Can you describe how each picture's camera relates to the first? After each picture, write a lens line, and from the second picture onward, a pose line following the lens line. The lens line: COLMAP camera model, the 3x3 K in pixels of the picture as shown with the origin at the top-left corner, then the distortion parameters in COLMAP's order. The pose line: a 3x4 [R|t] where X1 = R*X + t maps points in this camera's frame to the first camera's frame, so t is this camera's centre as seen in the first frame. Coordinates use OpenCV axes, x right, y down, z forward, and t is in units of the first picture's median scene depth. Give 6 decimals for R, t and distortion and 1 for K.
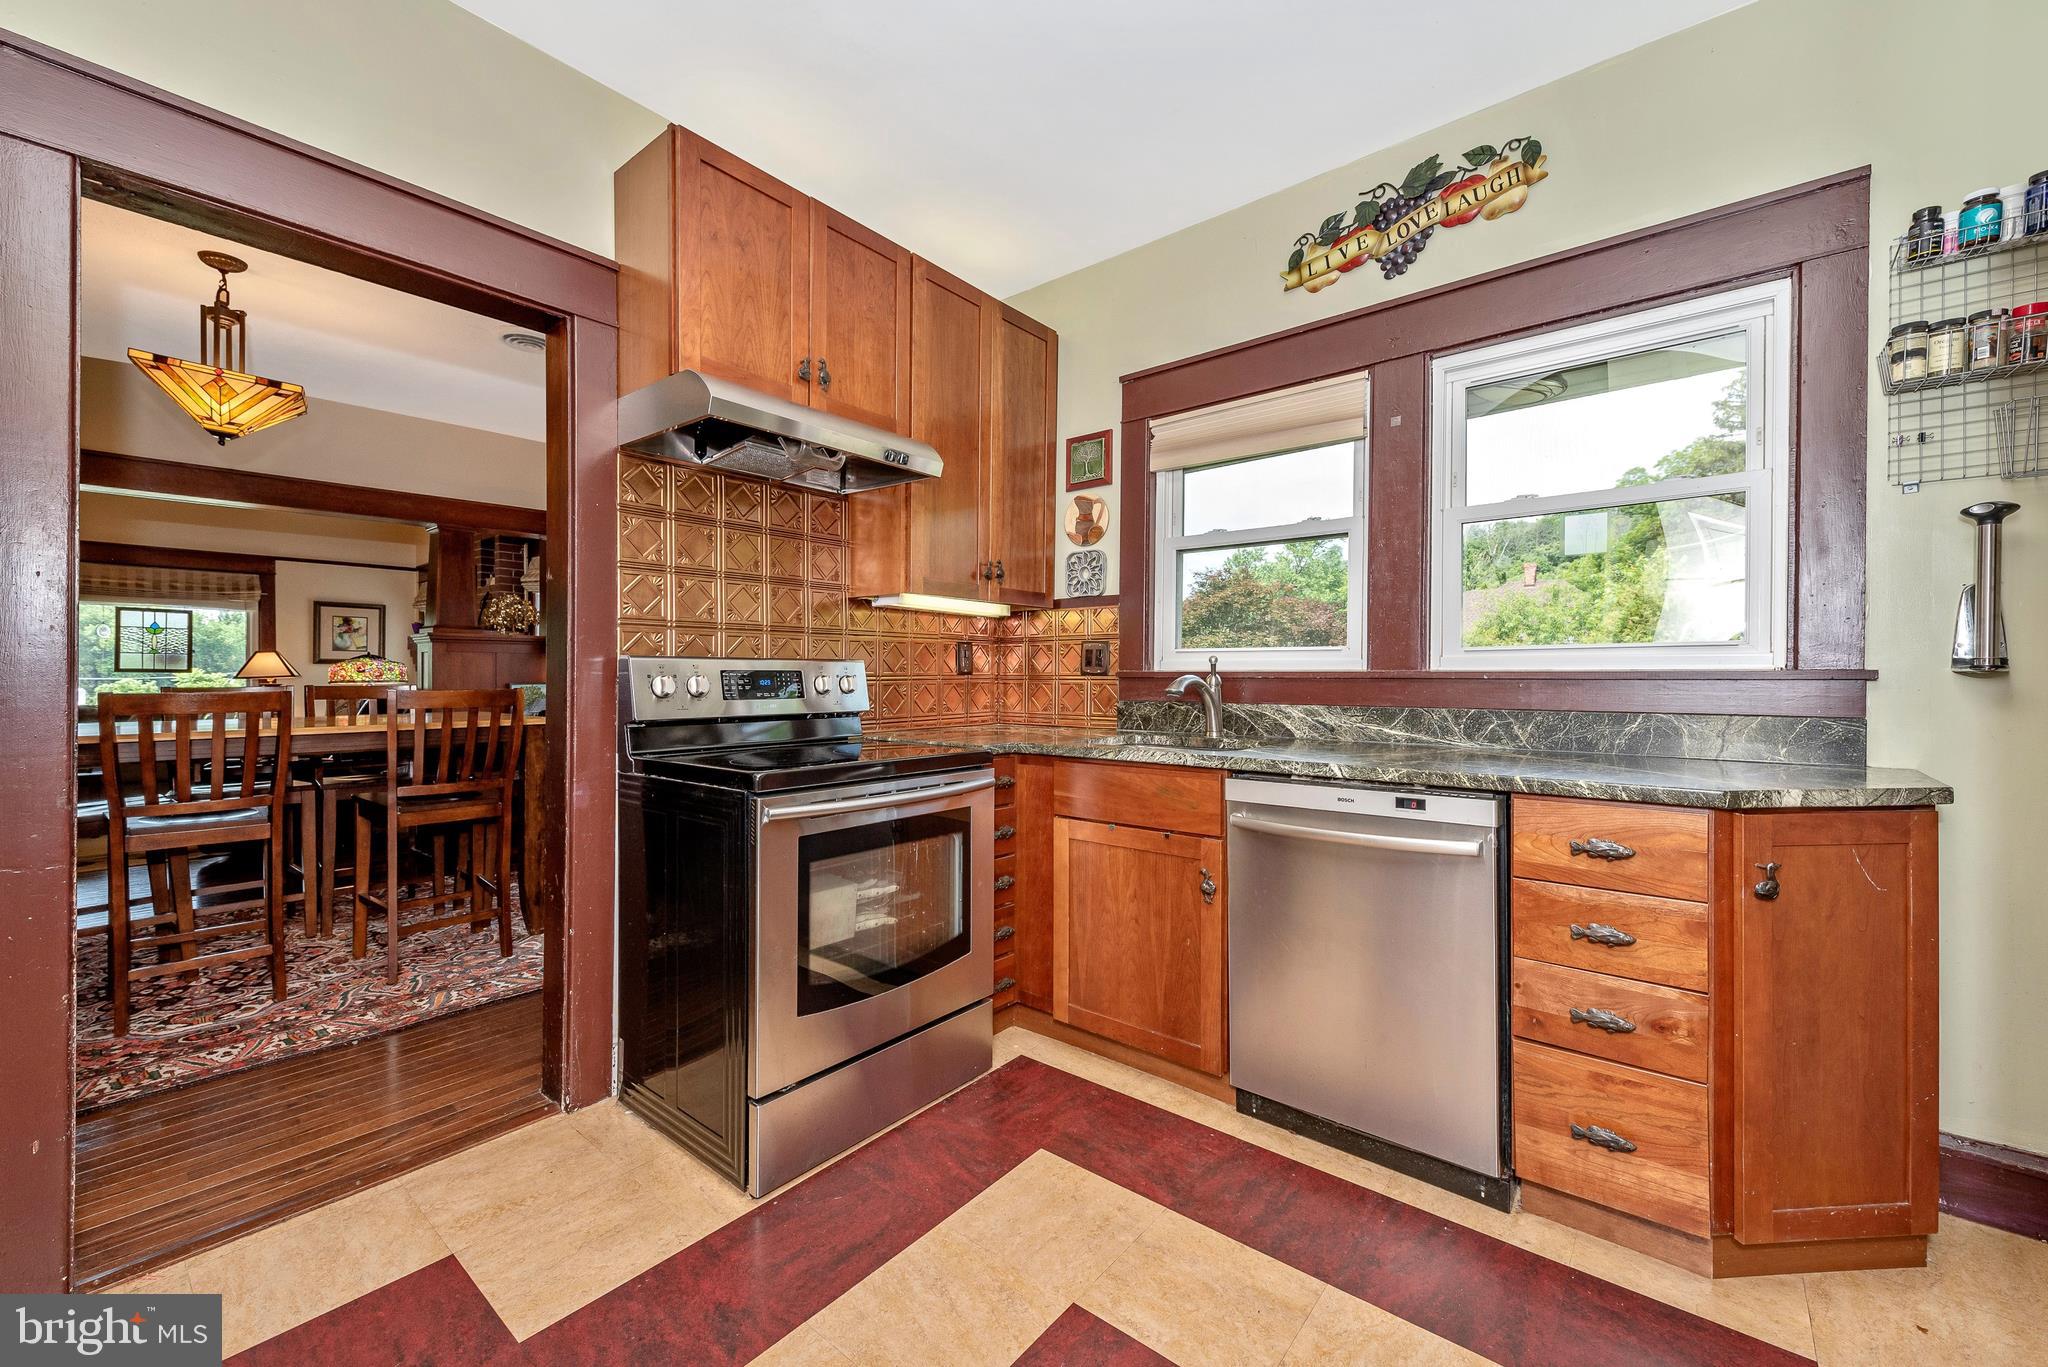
lens RADIAL K [[829.6, 0, 1022.6], [0, 829.6, 681.4], [0, 0, 1]] dist [0.007930, -0.000424]
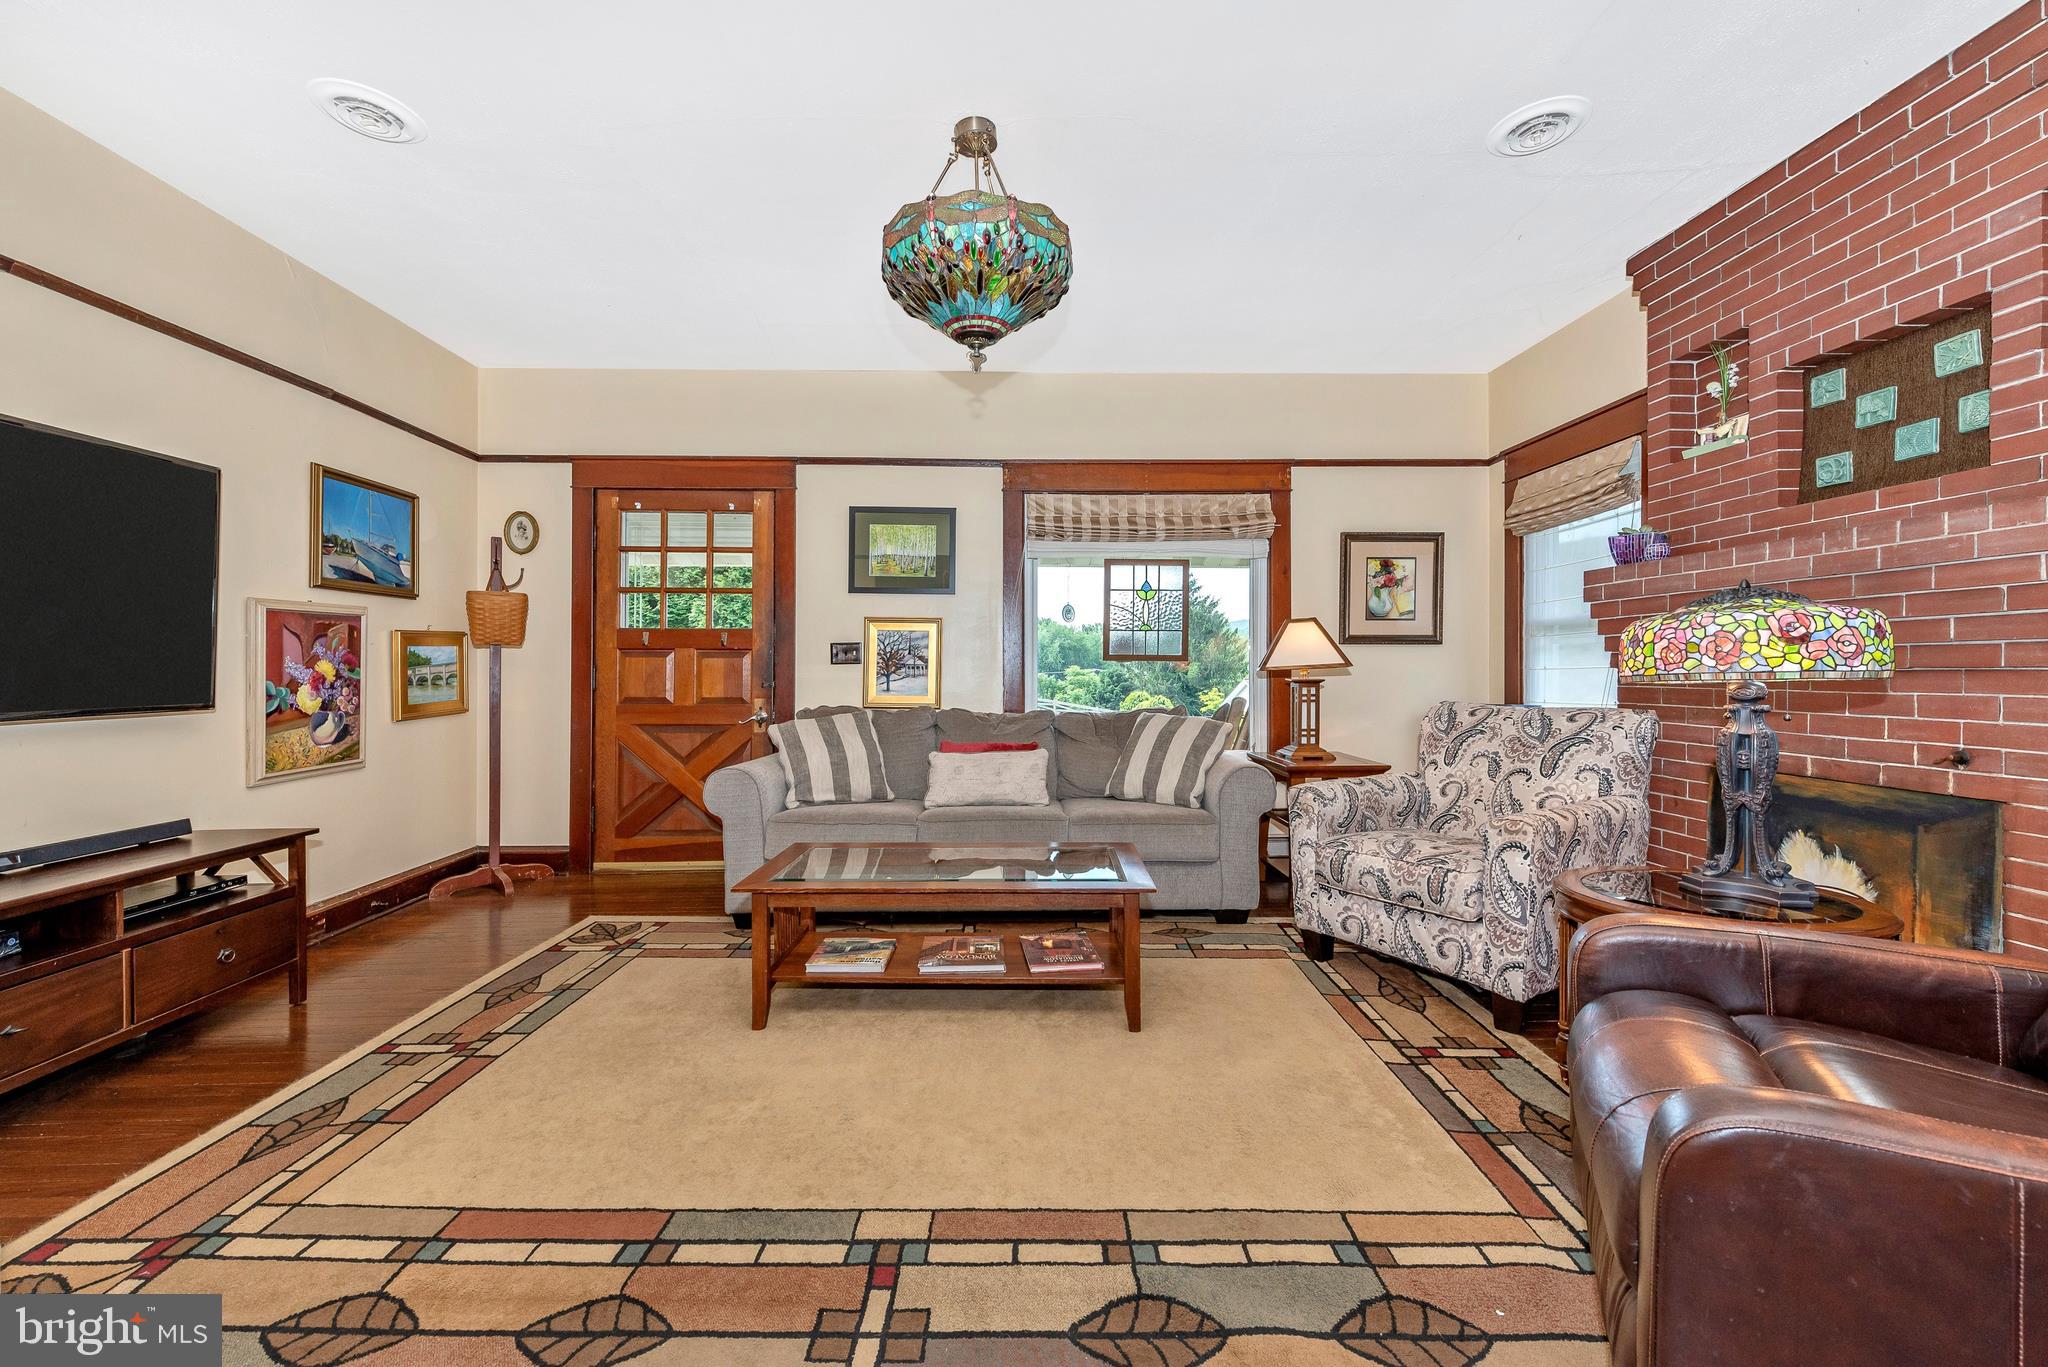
lens RADIAL K [[816.9, 0, 1006.6], [0, 816.9, 659.8], [0, 0, 1]] dist [0.014421, -0.004960]
pose [[0.653189, -0.010419, -0.757123, -0.628276], [-0.005747, 0.999808, -0.018716, 0.001481], [0.757173, 0.016576, 0.653004, 0.508743]]
